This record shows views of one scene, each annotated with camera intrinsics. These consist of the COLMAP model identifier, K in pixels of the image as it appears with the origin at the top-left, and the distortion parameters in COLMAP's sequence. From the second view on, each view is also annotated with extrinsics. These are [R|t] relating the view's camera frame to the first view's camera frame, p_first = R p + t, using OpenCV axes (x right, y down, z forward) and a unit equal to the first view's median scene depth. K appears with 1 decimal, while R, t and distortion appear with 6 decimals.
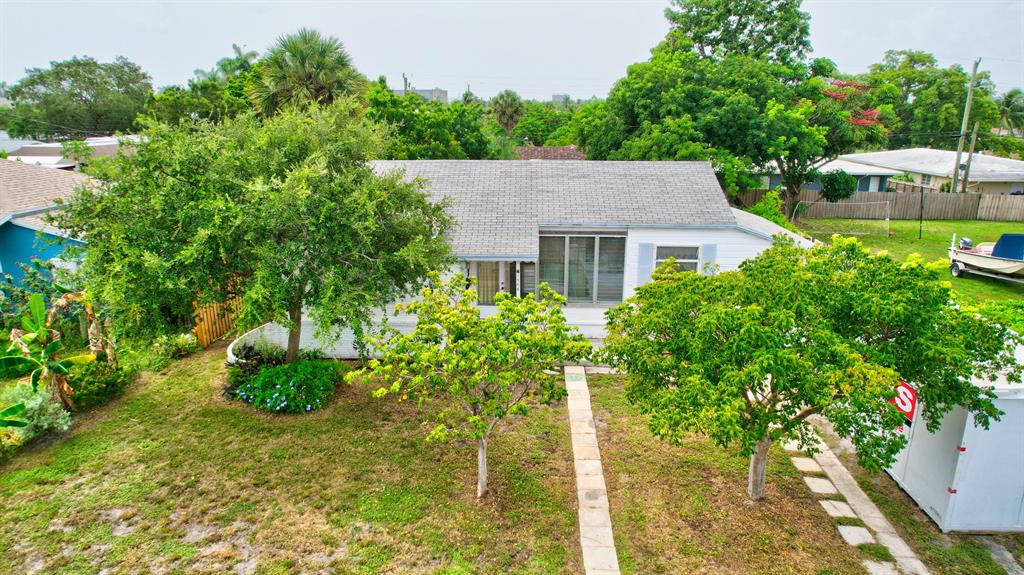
lens RADIAL K [[652.8, 0, 509.5], [0, 652.8, 288.8], [0, 0, 1]] dist [-0.036278, 0.026155]
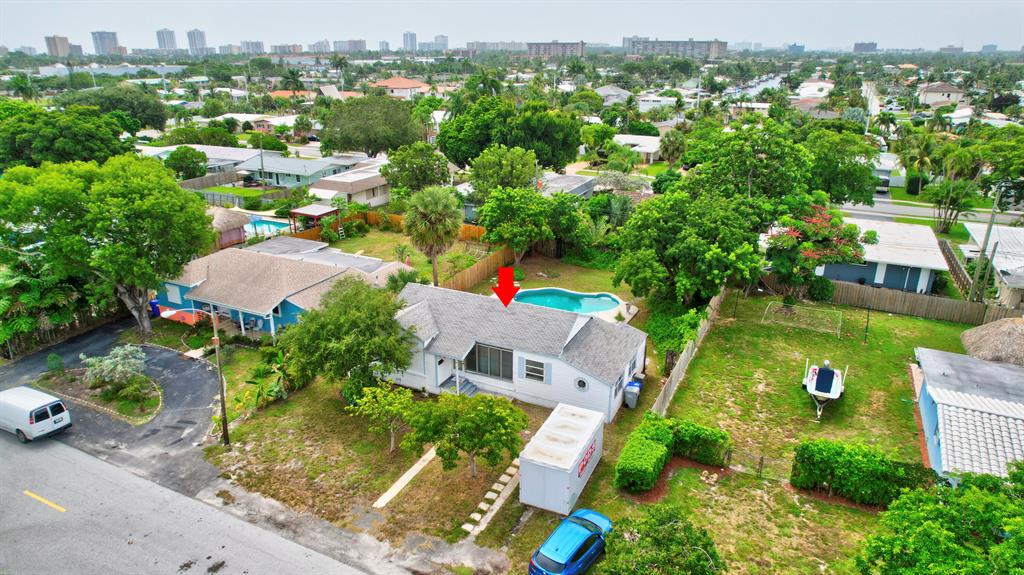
lens RADIAL K [[652.8, 0, 515.7], [0, 652.8, 287.6], [0, 0, 1]] dist [-0.036278, 0.026155]
pose [[0.919936, 0.141104, -0.365798, 1.340648], [-0.110851, 0.988533, 0.102543, -0.726550], [0.376072, -0.053784, 0.925028, -1.373323]]
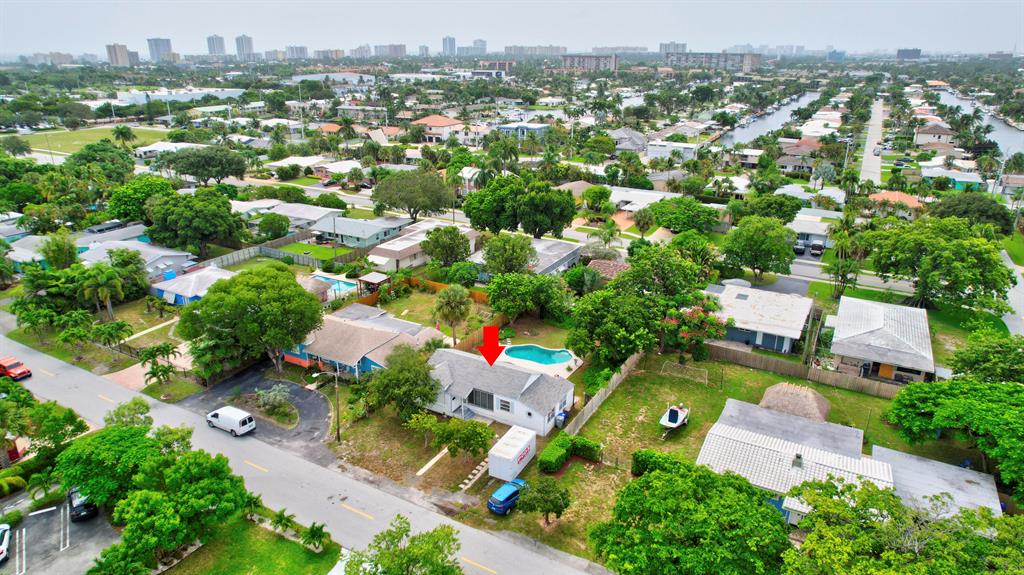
lens RADIAL K [[652.8, 0, 513.4], [0, 652.8, 285.7], [0, 0, 1]] dist [-0.036278, 0.026155]
pose [[0.895373, 0.157956, -0.416361, 2.542731], [-0.125351, 0.986571, 0.104713, -1.614770], [0.427310, -0.041566, 0.903149, -3.411116]]
